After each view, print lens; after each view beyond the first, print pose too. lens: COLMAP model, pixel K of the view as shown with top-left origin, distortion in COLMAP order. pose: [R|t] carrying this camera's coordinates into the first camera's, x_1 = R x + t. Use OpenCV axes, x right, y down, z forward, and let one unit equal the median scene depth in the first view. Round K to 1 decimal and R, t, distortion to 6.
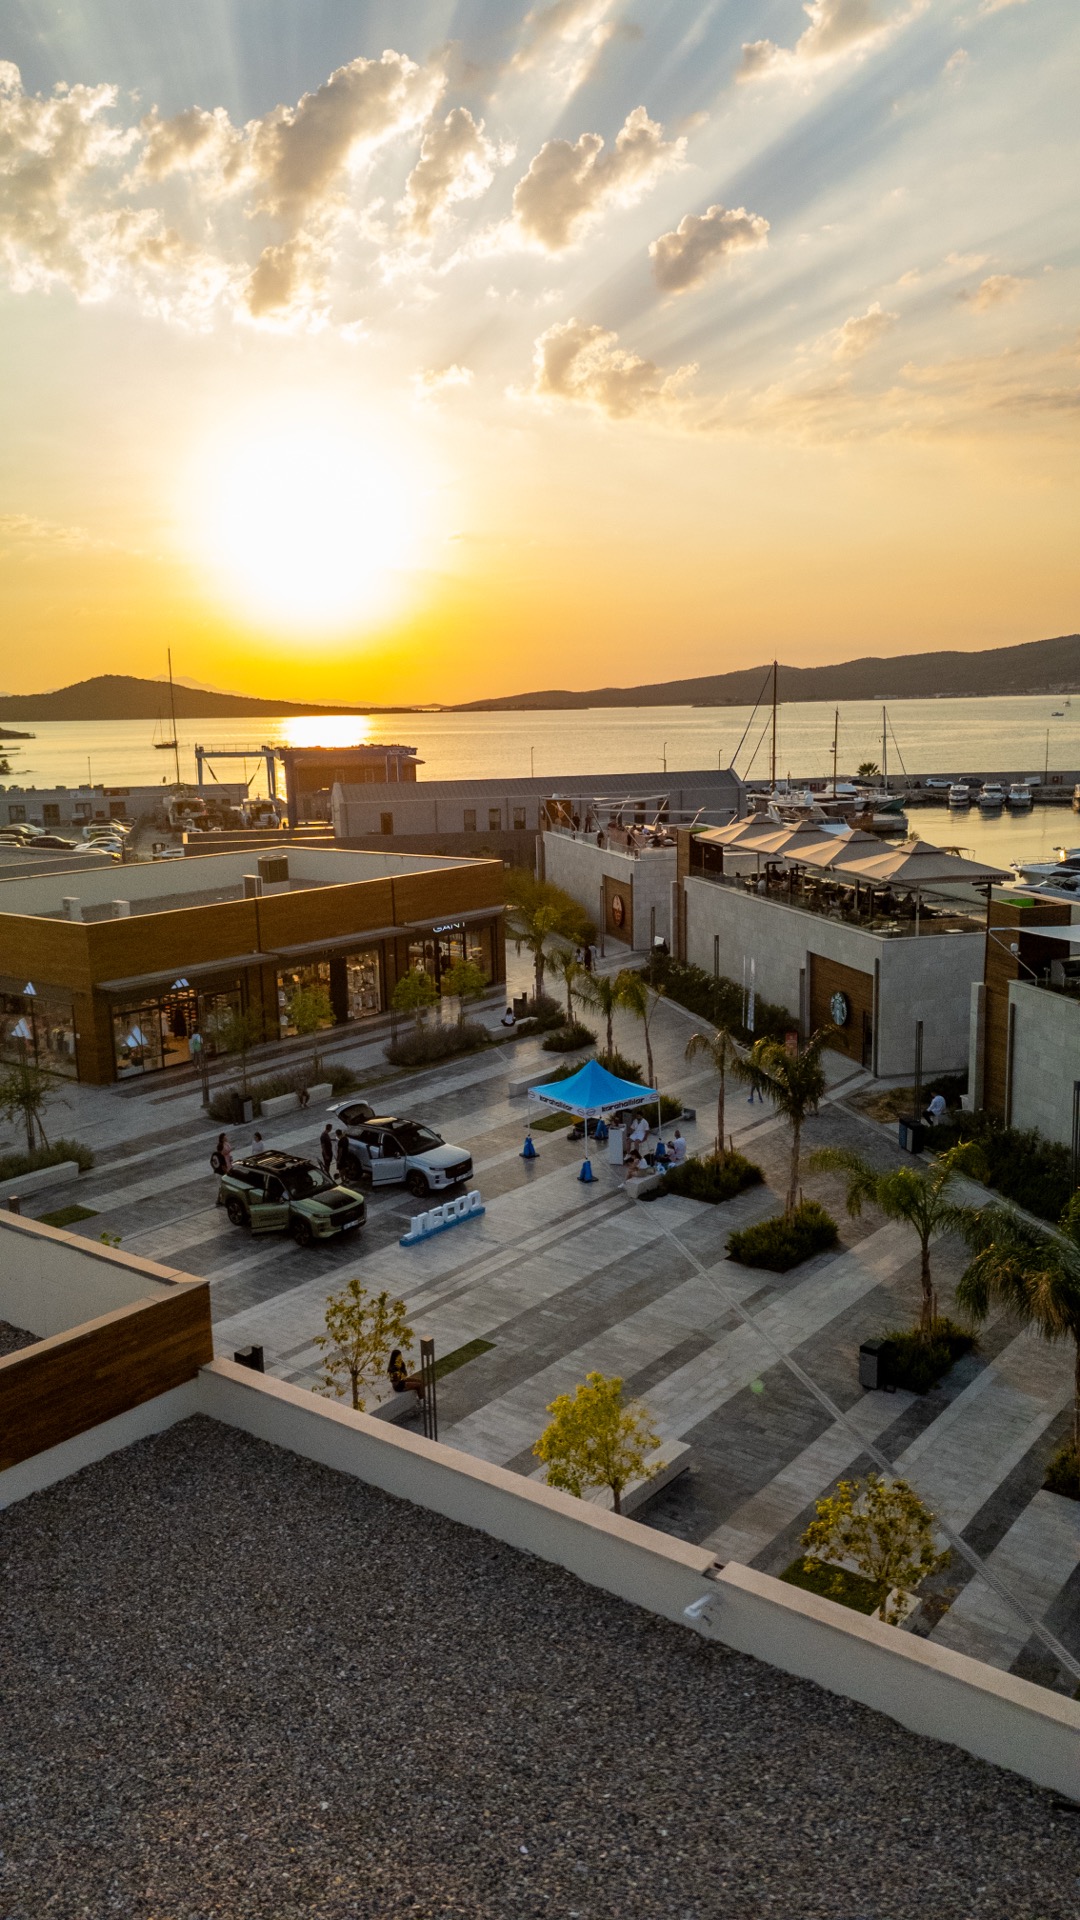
lens RADIAL K [[1403.2, 0, 540.0], [0, 1403.2, 960.0], [0, 0, 1]] dist [0.076053, -0.086034]
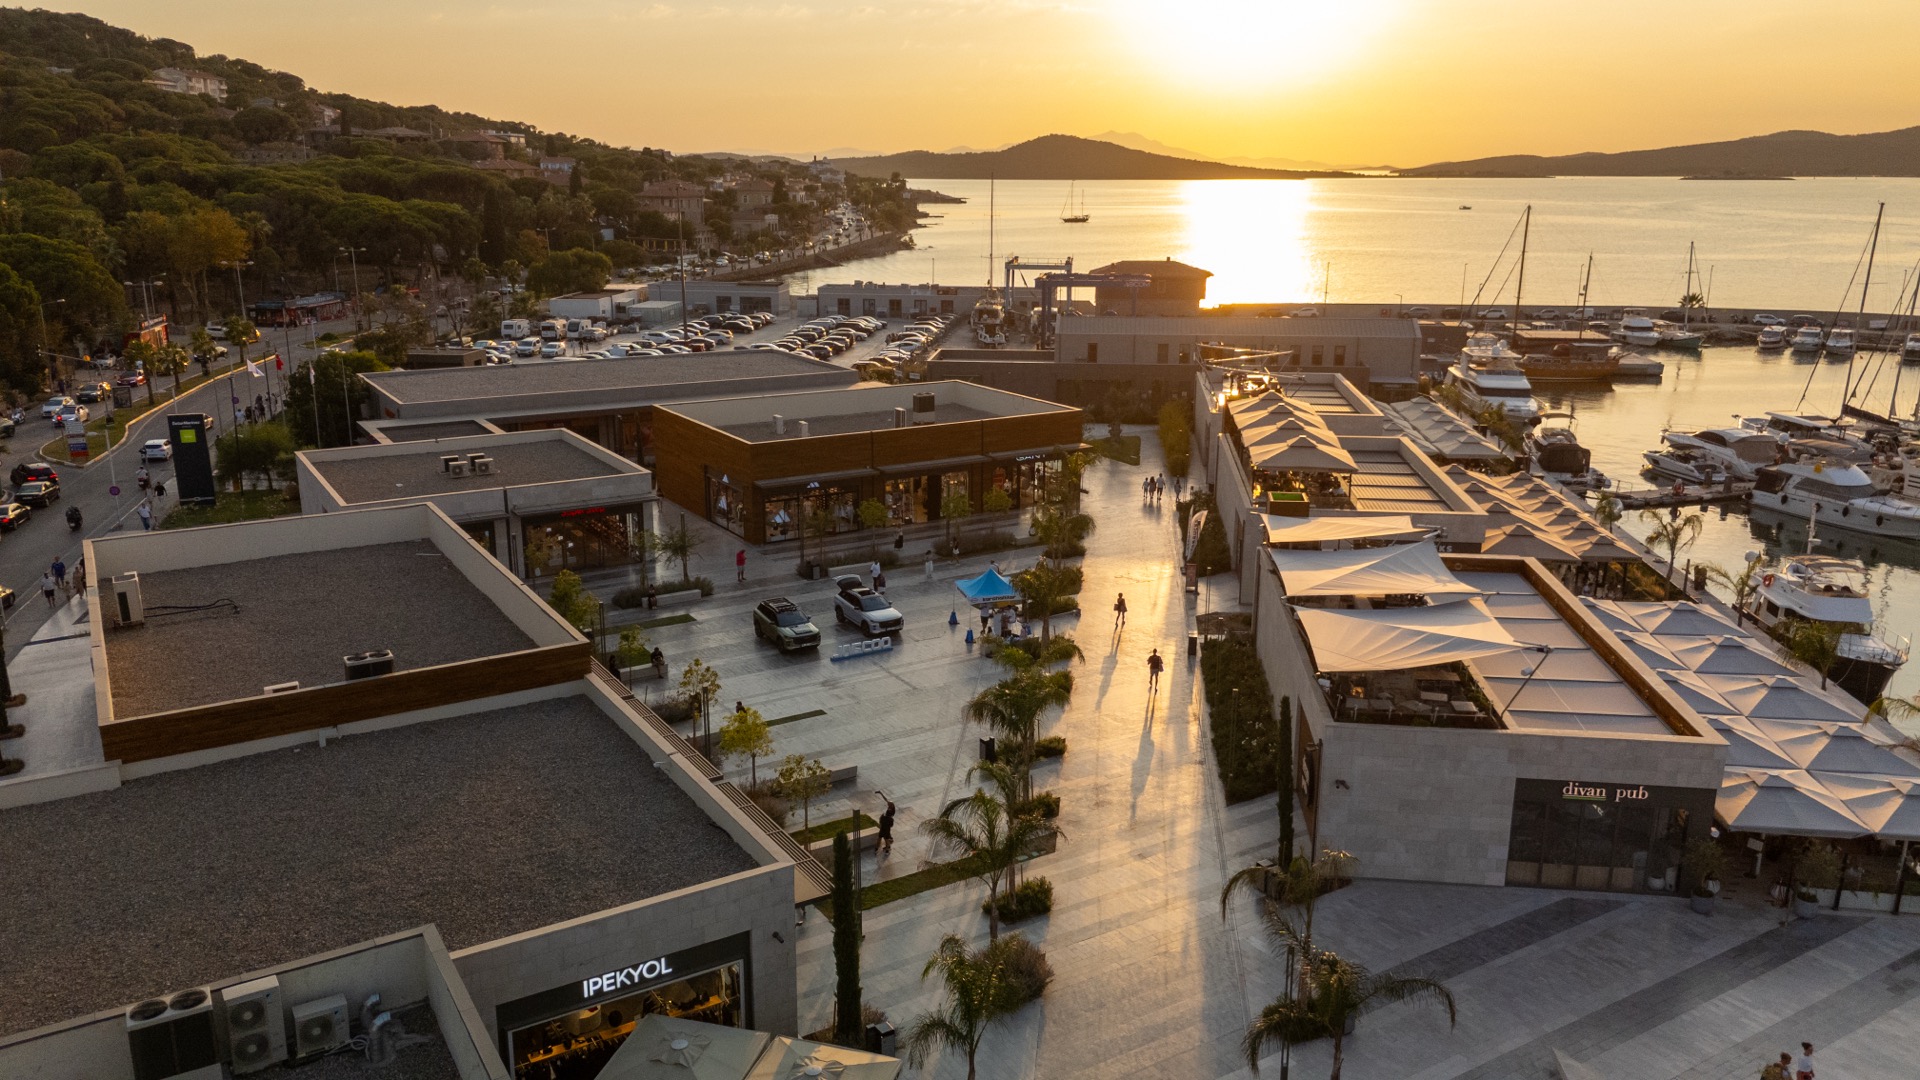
lens RADIAL K [[1403.2, 0, 958.3], [0, 1403.2, 534.2], [0, 0, 1]] dist [0.076053, -0.086034]
pose [[0.935203, 0.114155, -0.335209, 0.411331], [-0.087690, 0.991787, 0.093104, -0.086133], [0.343084, -0.057677, 0.937532, -0.381387]]
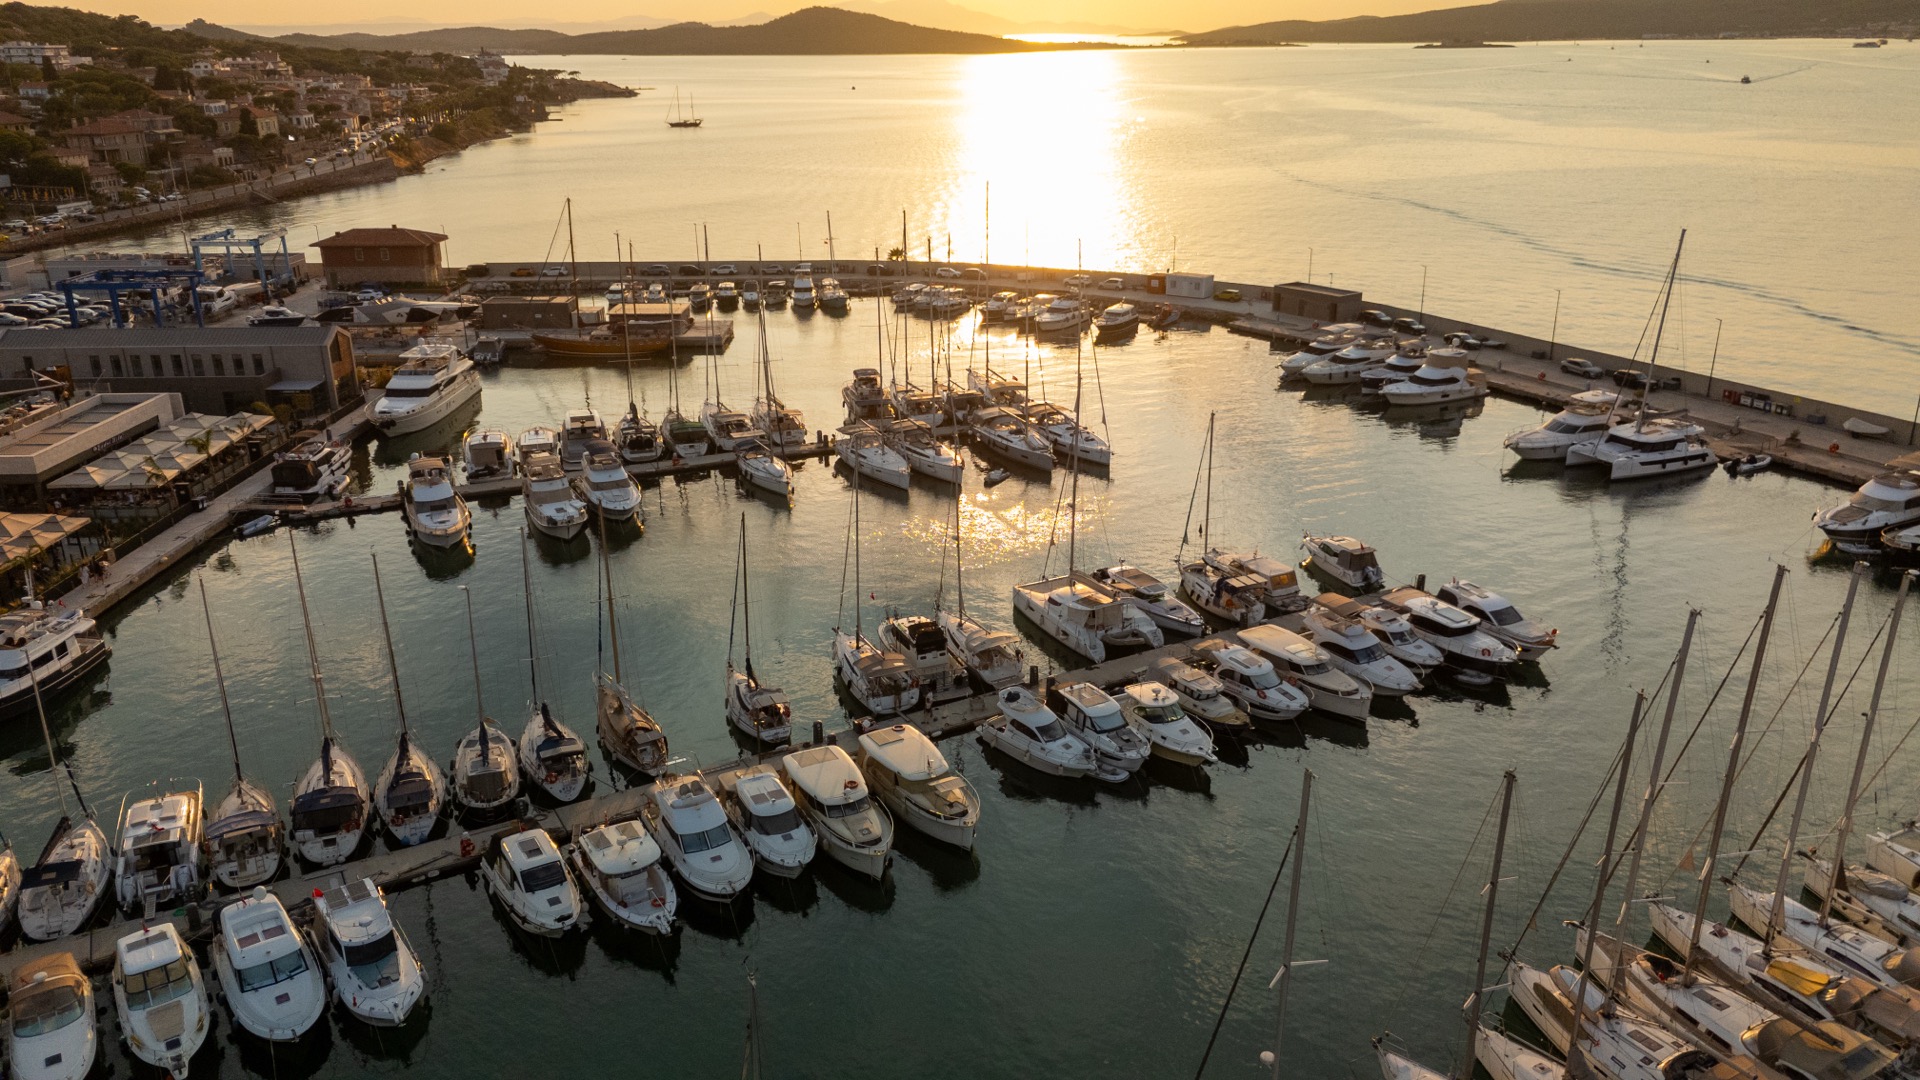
lens RADIAL K [[1403.2, 0, 958.3], [0, 1403.2, 534.2], [0, 0, 1]] dist [0.076053, -0.086034]
pose [[0.975806, 0.089279, -0.199577, 2.073692], [-0.055536, 0.984103, 0.168695, -0.439913], [0.211465, -0.153530, 0.965252, -0.312696]]
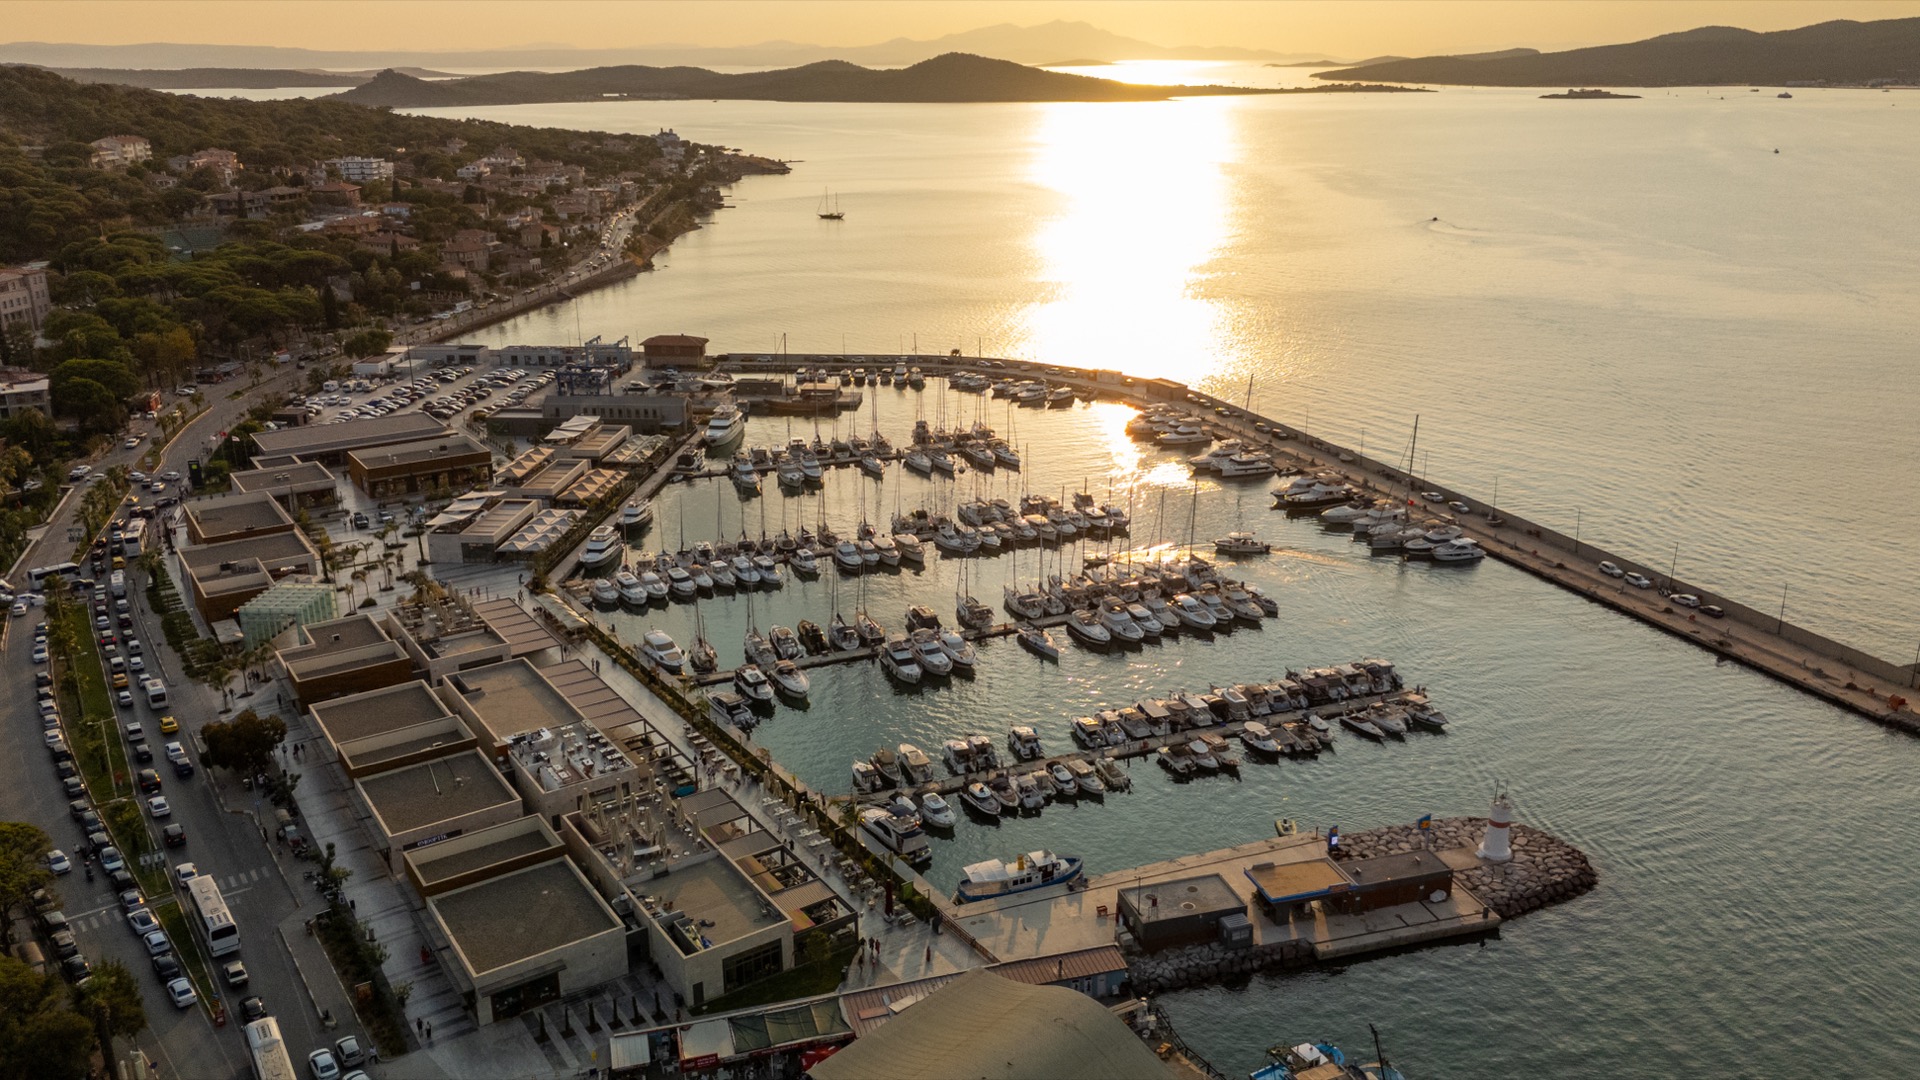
lens RADIAL K [[1403.2, 0, 958.3], [0, 1403.2, 534.2], [0, 0, 1]] dist [0.076053, -0.086034]
pose [[0.951811, 0.113876, -0.284761, 3.217993], [-0.072620, 0.985788, 0.151484, -0.723705], [0.297964, -0.123505, 0.946554, -3.300380]]
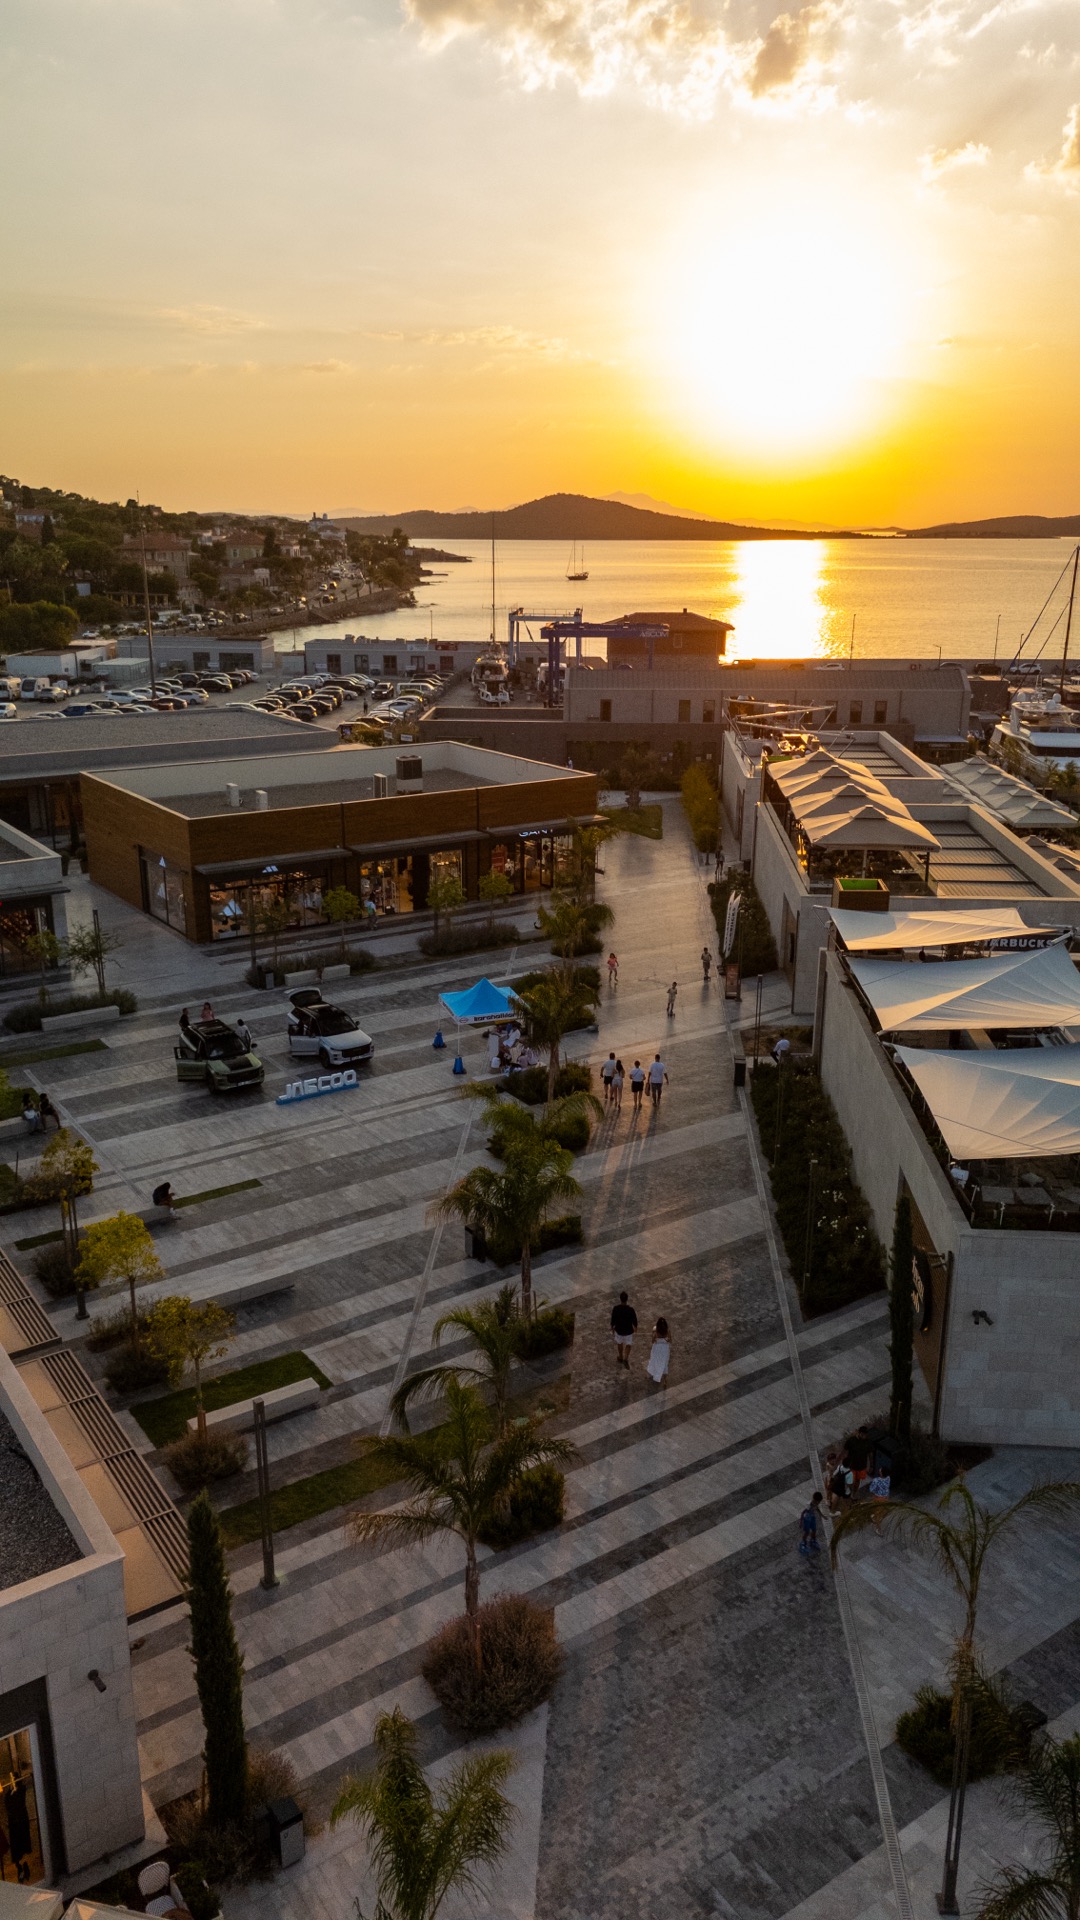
lens RADIAL K [[1403.2, 0, 540.0], [0, 1403.2, 960.0], [0, 0, 1]] dist [0.076053, -0.086034]
pose [[0.951931, 0.114894, -0.283950, 0.339655], [-0.080337, 0.988186, 0.130519, -0.086337], [0.295591, -0.101433, 0.949914, -0.128429]]
